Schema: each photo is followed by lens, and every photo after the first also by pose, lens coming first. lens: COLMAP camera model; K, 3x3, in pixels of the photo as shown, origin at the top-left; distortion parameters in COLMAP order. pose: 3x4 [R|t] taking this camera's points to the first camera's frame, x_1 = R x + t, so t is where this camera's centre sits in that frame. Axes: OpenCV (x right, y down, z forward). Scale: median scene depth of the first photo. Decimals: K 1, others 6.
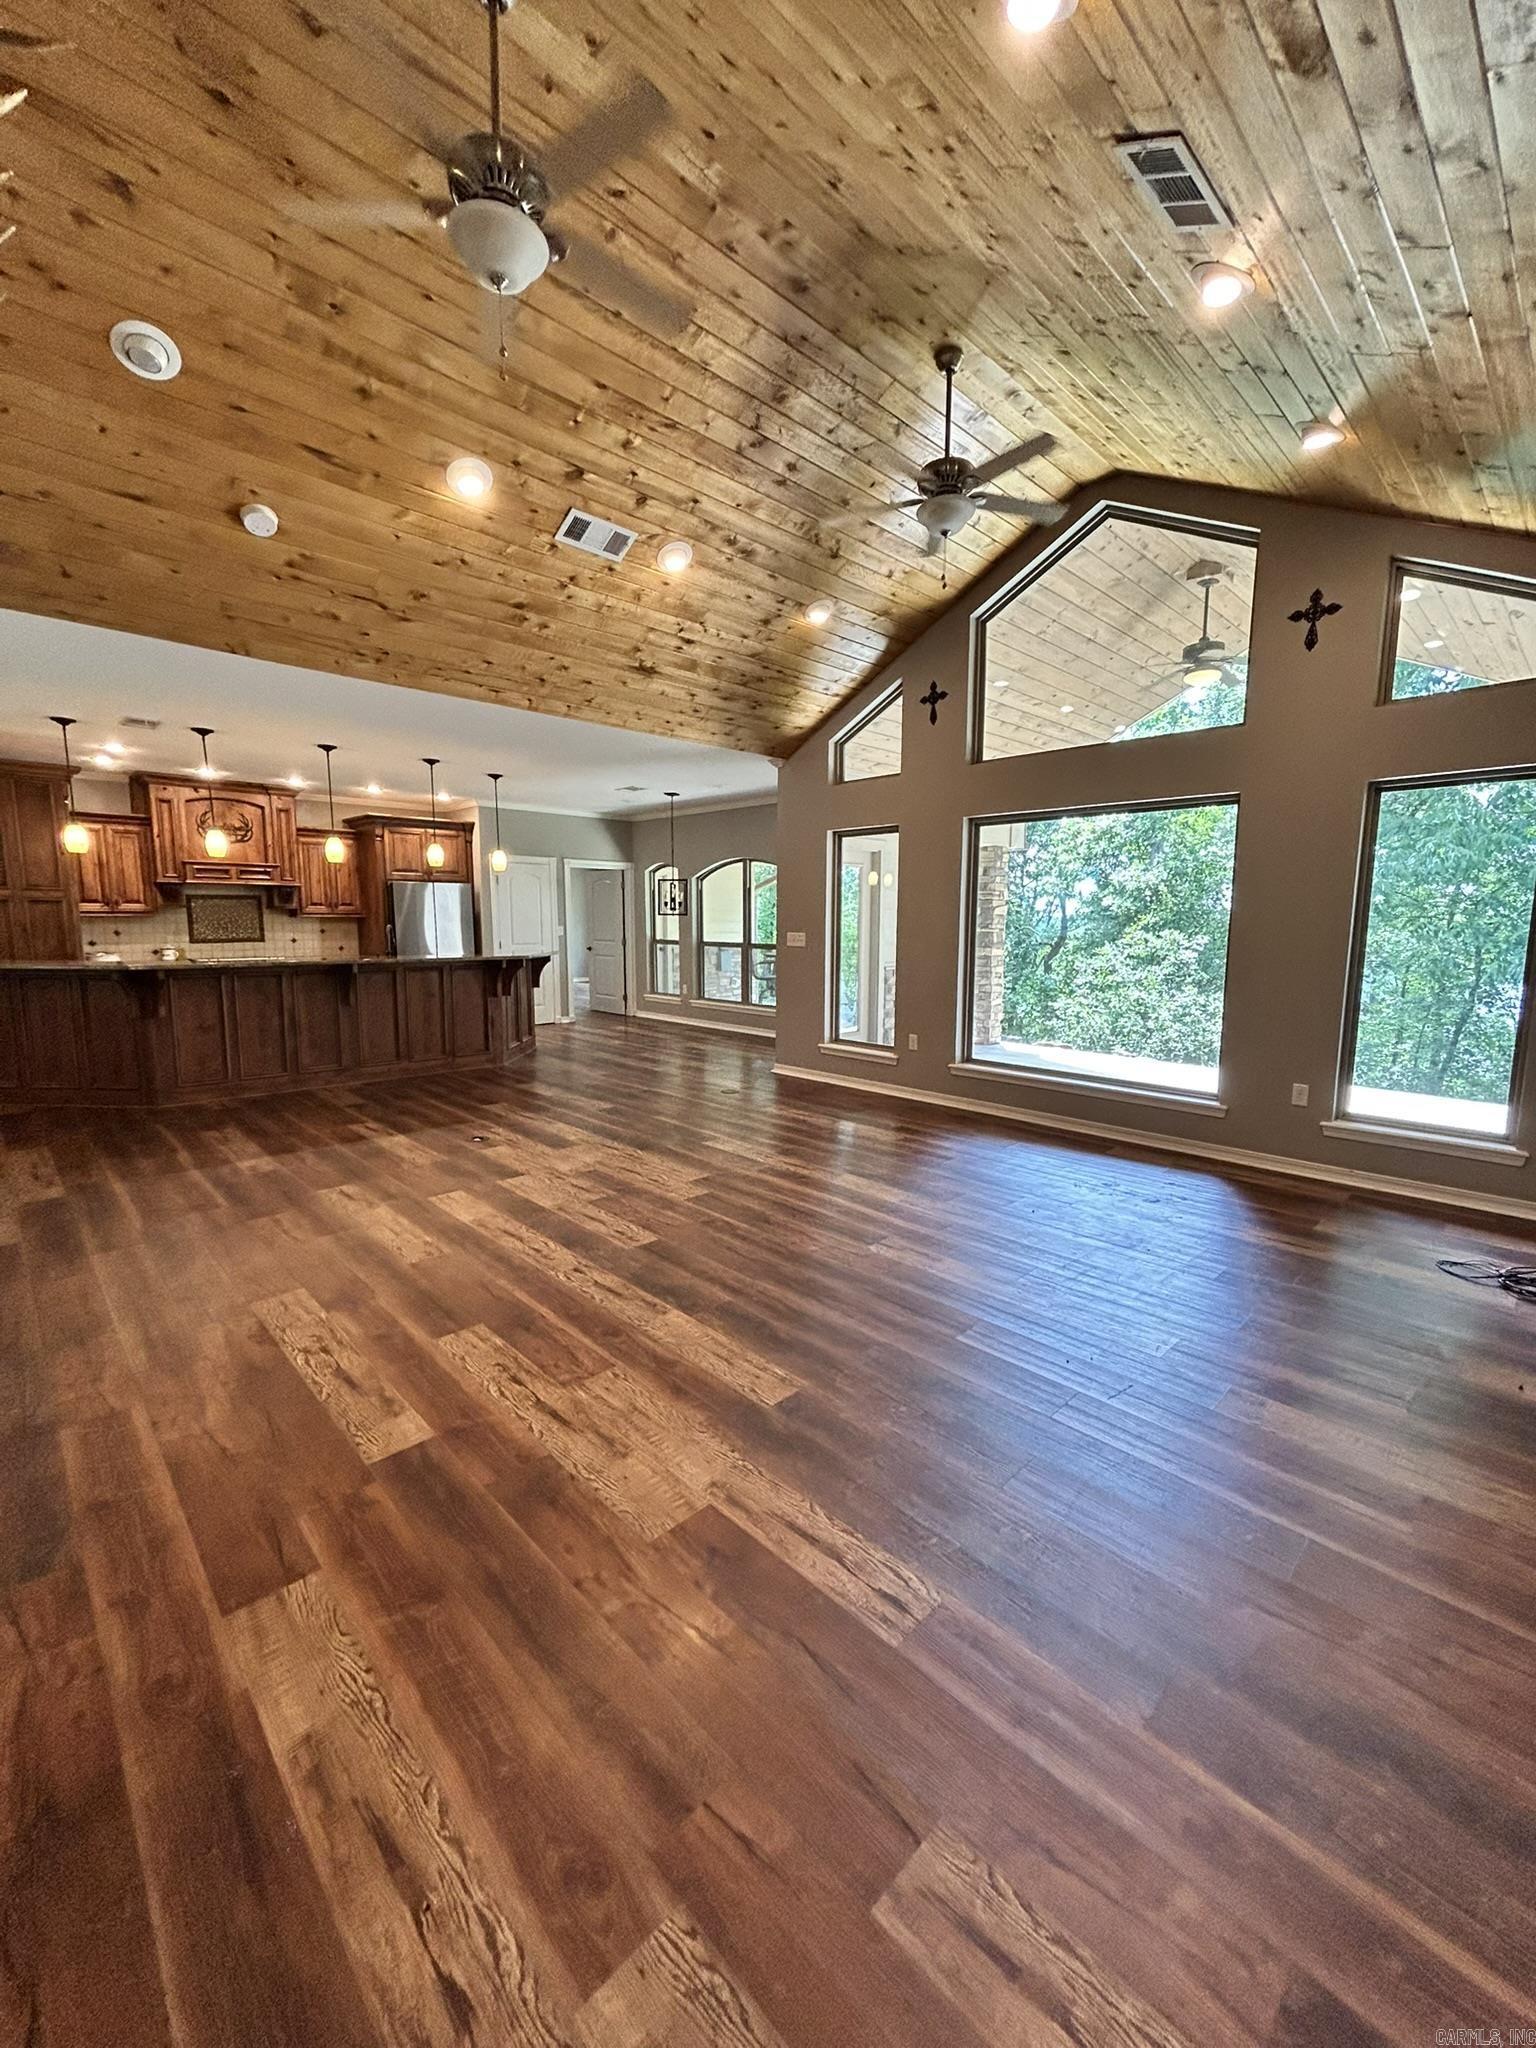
lens RADIAL K [[828.5, 0, 775.5], [0, 828.5, 1030.9], [0, 0, 1]] dist [-0.000847, -0.000498]
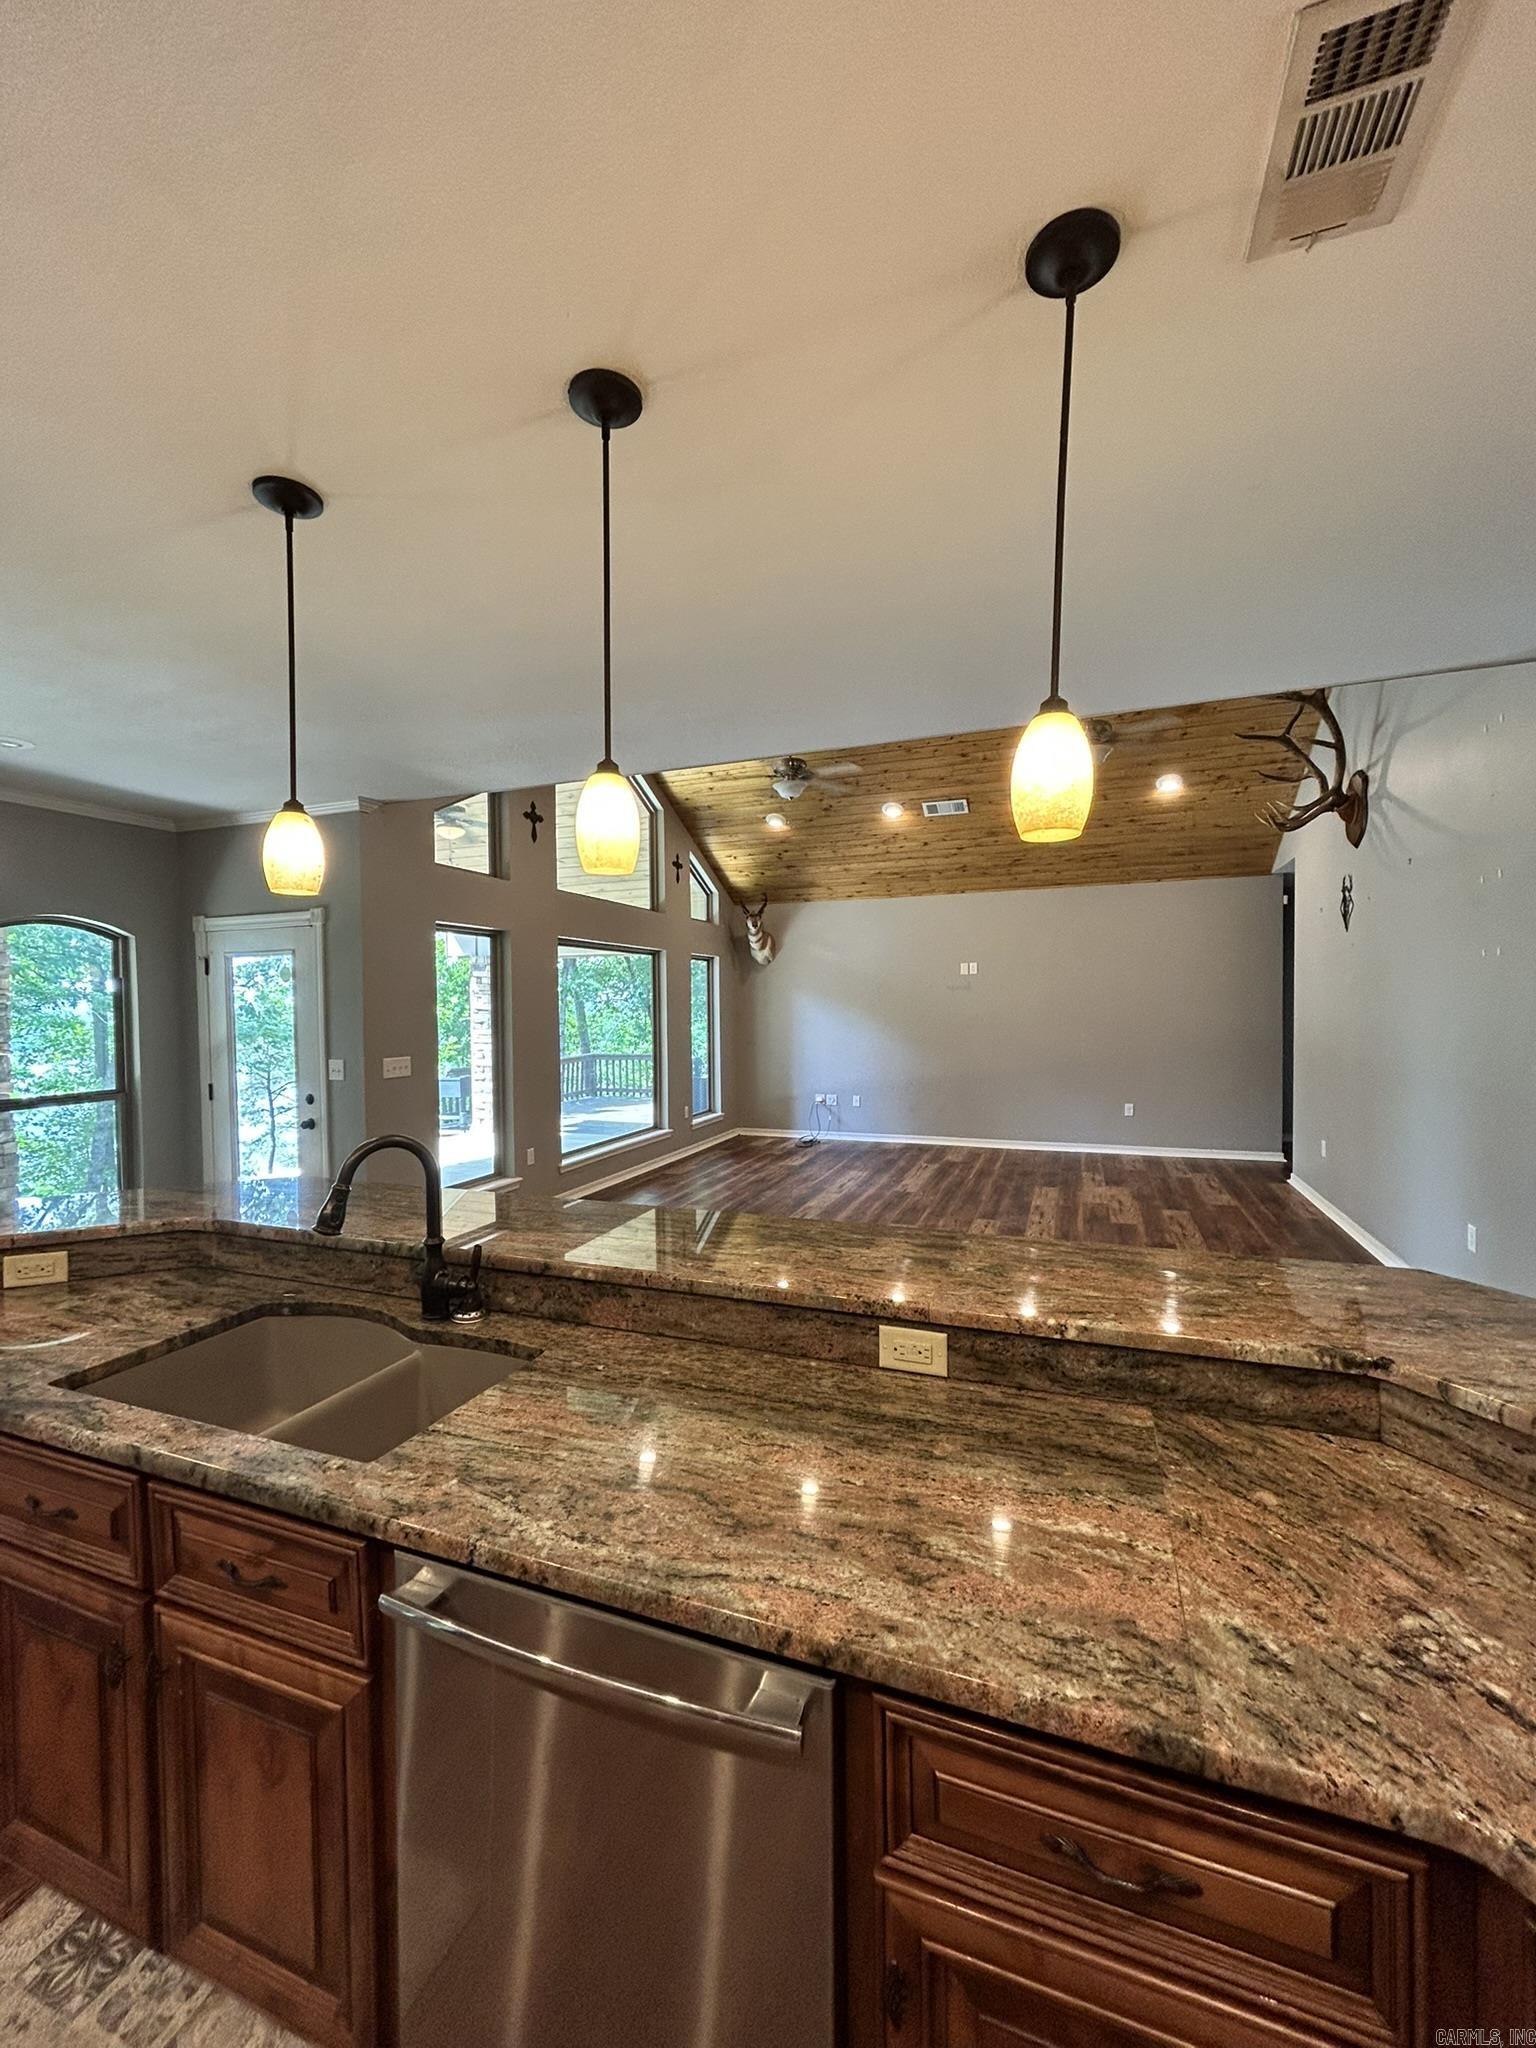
lens RADIAL K [[858.8, 0, 746.9], [0, 858.8, 1021.1], [0, 0, 1]] dist [-0.007400, 0.000075]
pose [[-0.423966, -0.022772, 0.905392, -1.191804], [0.131857, 0.987480, 0.086581, -0.277013], [-0.896028, 0.156090, -0.415655, 1.656577]]
